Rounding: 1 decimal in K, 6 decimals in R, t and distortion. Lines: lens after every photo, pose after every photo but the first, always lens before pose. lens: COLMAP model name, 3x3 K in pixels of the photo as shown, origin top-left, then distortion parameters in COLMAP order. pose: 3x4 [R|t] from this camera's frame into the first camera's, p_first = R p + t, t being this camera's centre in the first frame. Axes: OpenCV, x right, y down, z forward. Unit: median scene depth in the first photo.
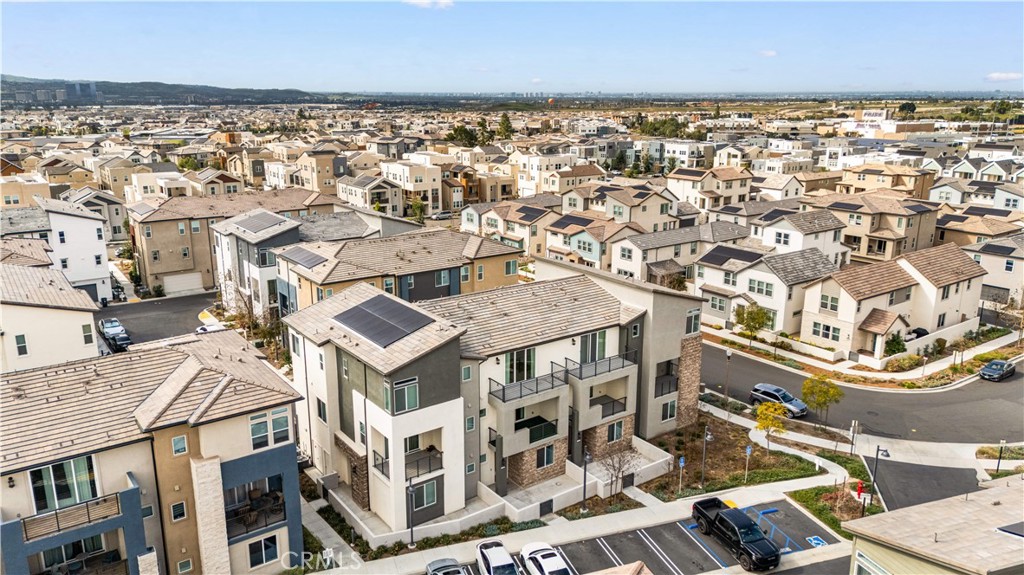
lens RADIAL K [[751.3, 0, 512.0], [0, 751.3, 287.5], [0, 0, 1]] dist [0.025330, -0.000614]
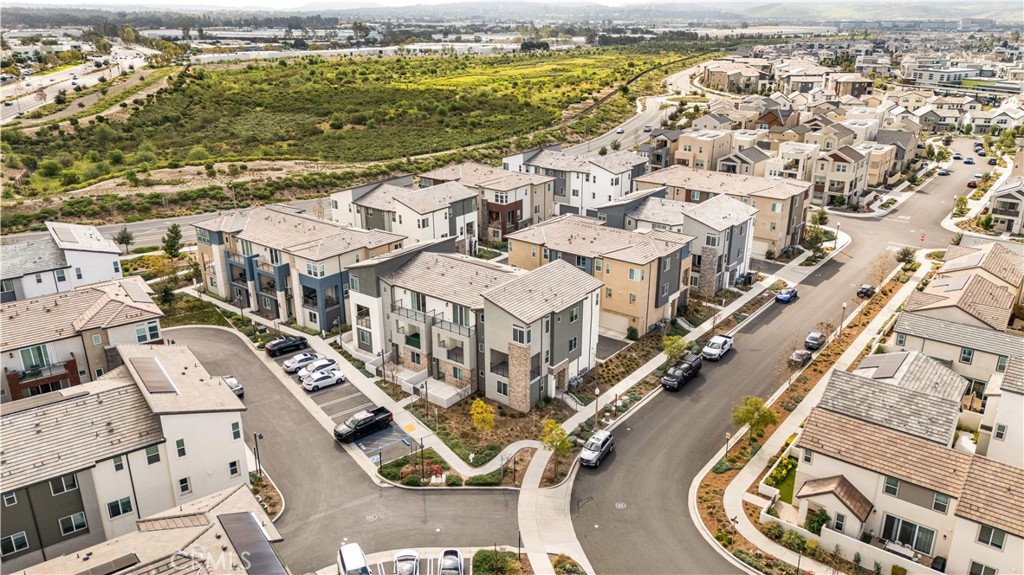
lens RADIAL K [[751.3, 0, 512.0], [0, 751.3, 287.5], [0, 0, 1]] dist [0.025330, -0.000614]
pose [[0.273064, 0.330804, -0.903330, 1.516624], [-0.239955, 0.932757, 0.269045, -0.413917], [0.931589, 0.143292, 0.334081, 0.587449]]
